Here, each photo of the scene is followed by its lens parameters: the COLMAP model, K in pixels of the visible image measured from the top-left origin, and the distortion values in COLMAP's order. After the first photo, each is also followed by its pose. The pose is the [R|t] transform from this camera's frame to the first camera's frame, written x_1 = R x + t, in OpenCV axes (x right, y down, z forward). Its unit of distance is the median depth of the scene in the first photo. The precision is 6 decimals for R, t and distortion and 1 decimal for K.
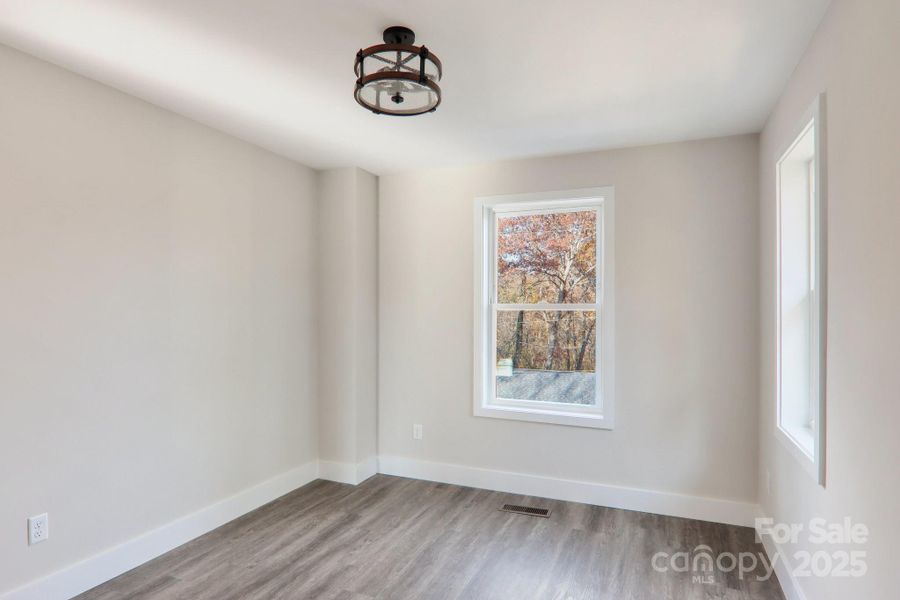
lens RADIAL K [[503.0, 0, 456.9], [0, 503.0, 299.1], [0, 0, 1]] dist [-0.002480, -0.007191]
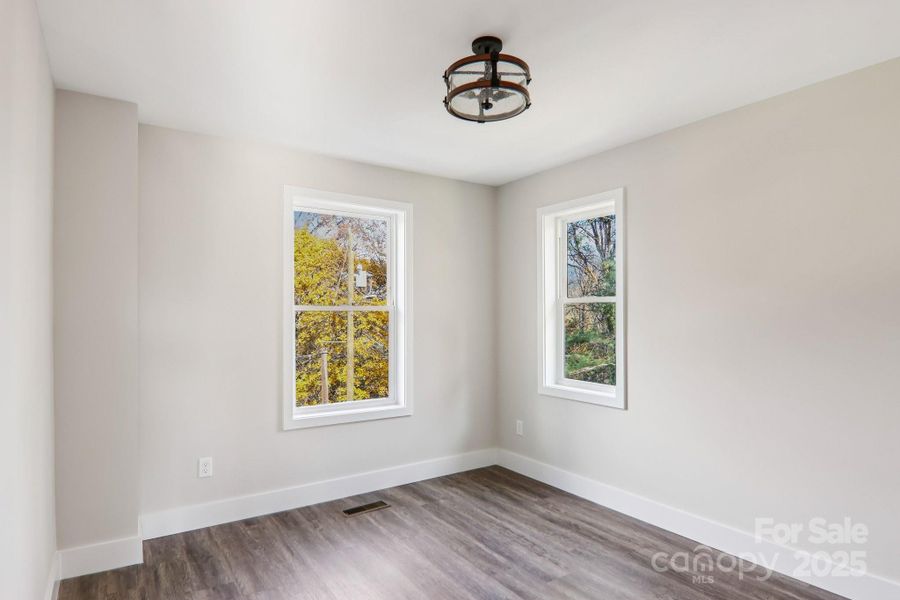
lens RADIAL K [[503.0, 0, 457.0], [0, 503.0, 308.1], [0, 0, 1]] dist [-0.002480, -0.007191]
pose [[0.546116, 0.005431, 0.837692, -0.611376], [-0.018106, 0.999822, 0.005321, 0.005764], [-0.837514, -0.018073, 0.546117, 0.294368]]
